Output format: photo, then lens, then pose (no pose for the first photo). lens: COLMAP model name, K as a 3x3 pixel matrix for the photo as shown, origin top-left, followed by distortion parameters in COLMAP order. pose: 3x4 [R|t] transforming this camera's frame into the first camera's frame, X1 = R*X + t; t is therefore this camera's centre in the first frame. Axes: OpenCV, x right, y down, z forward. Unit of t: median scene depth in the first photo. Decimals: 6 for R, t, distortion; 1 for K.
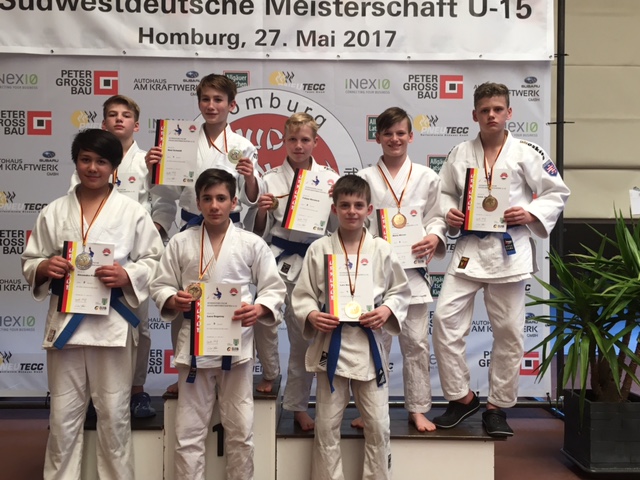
lens RADIAL K [[714.9, 0, 313.9], [0, 714.9, 244.9], [0, 0, 1]] dist [0.046003, 0.000000]
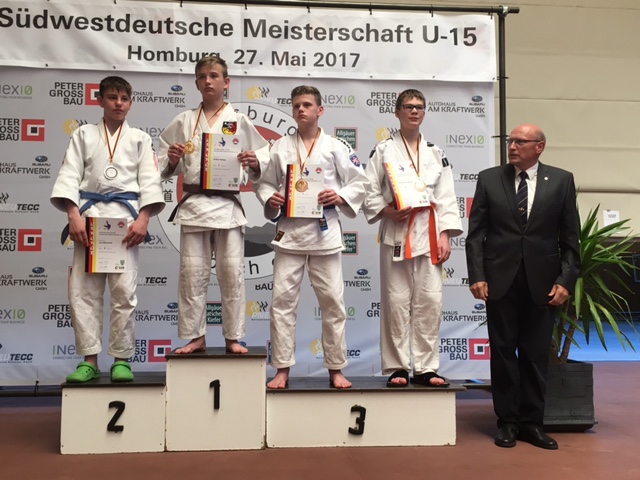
lens RADIAL K [[714.9, 0, 314.5], [0, 714.9, 241.4], [0, 0, 1]] dist [0.046003, 0.000000]
pose [[0.997024, 0.000544, 0.077084, -0.043283], [0.004480, 0.997876, -0.064993, 0.069559], [-0.076956, 0.065144, 0.994904, -0.097022]]
